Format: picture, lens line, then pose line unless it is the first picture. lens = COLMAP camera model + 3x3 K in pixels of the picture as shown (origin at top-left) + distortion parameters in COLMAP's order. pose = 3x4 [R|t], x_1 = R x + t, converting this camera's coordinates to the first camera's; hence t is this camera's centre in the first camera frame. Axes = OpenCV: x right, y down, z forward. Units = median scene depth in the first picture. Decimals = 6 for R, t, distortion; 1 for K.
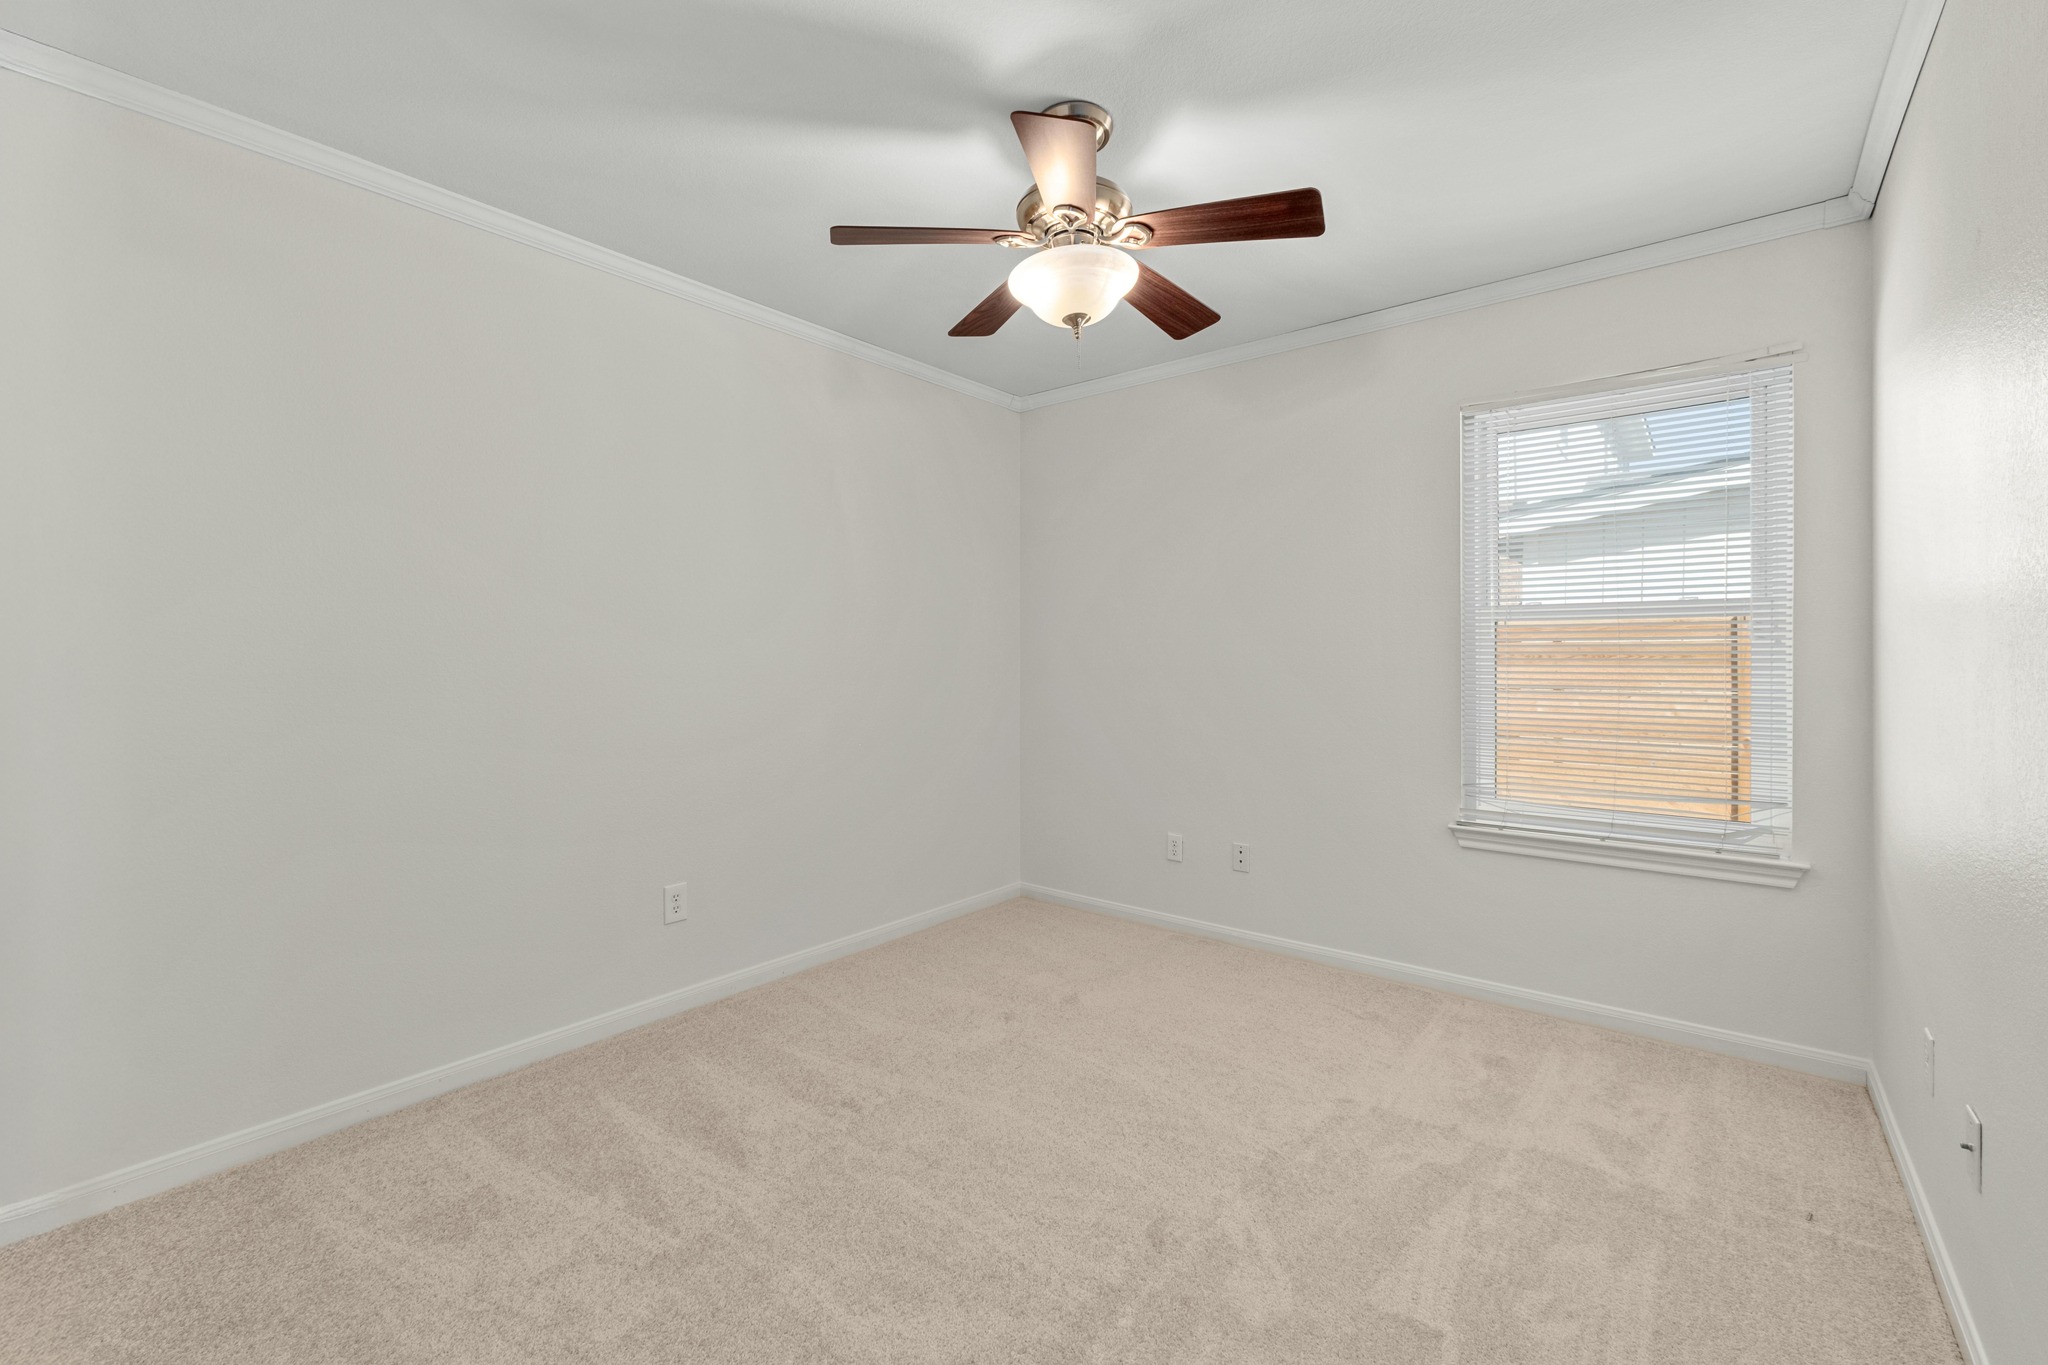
lens RADIAL K [[863.3, 0, 1026.6], [0, 863.3, 643.2], [0, 0, 1]] dist [-0.016803, 0.007159]
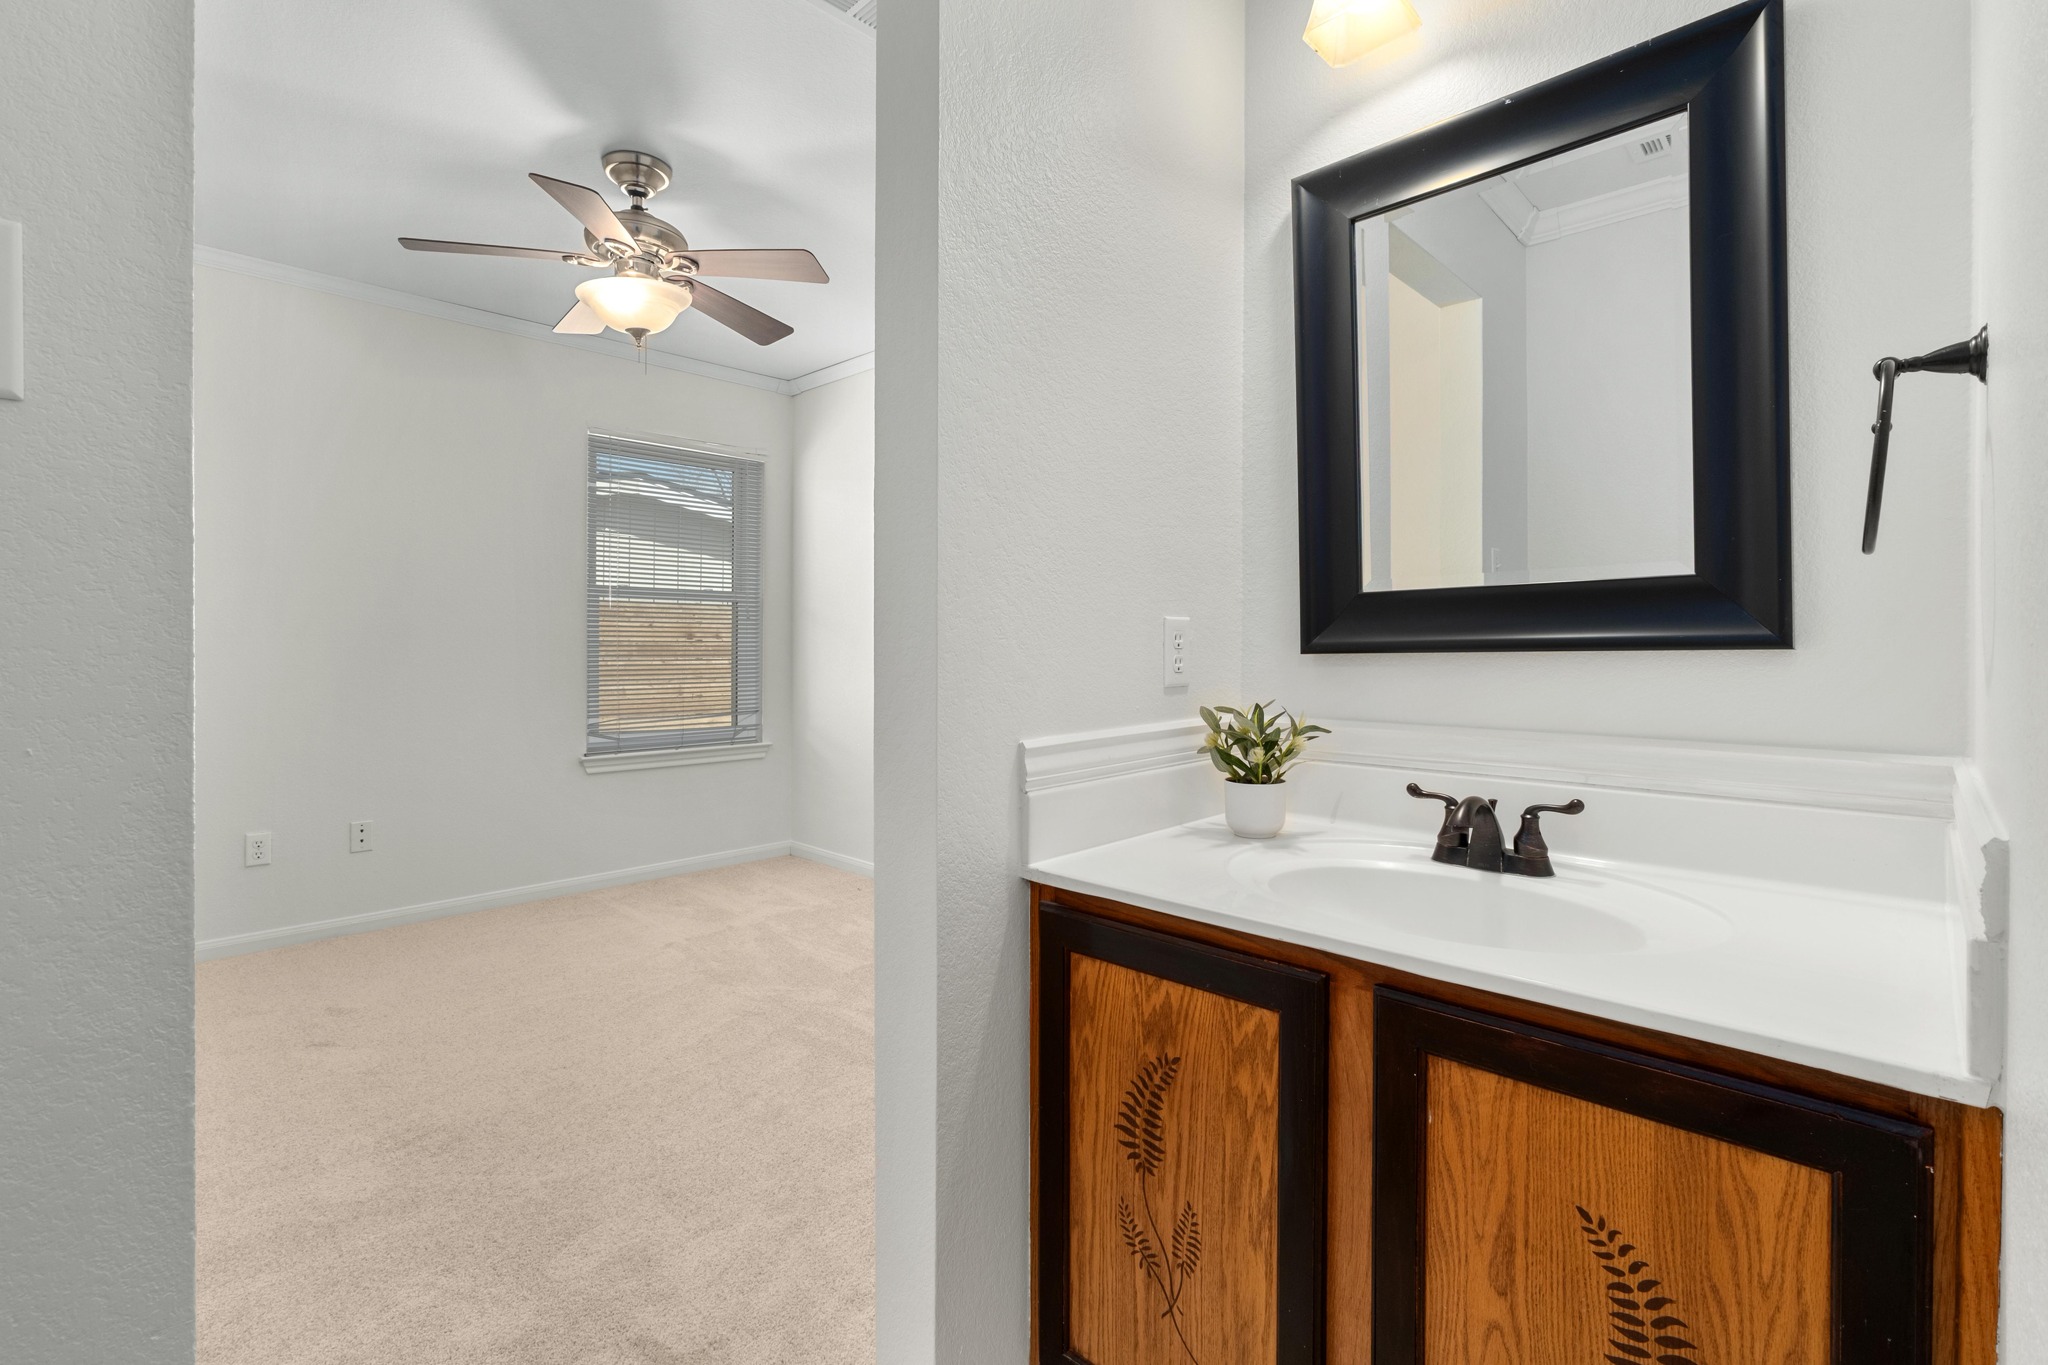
lens RADIAL K [[863.3, 0, 1026.6], [0, 863.3, 643.2], [0, 0, 1]] dist [-0.016803, 0.007159]
pose [[0.122882, -0.003734, 0.992414, -0.821319], [-0.016208, 0.999852, 0.005769, 0.030277], [-0.992289, -0.016794, 0.122803, 0.240146]]
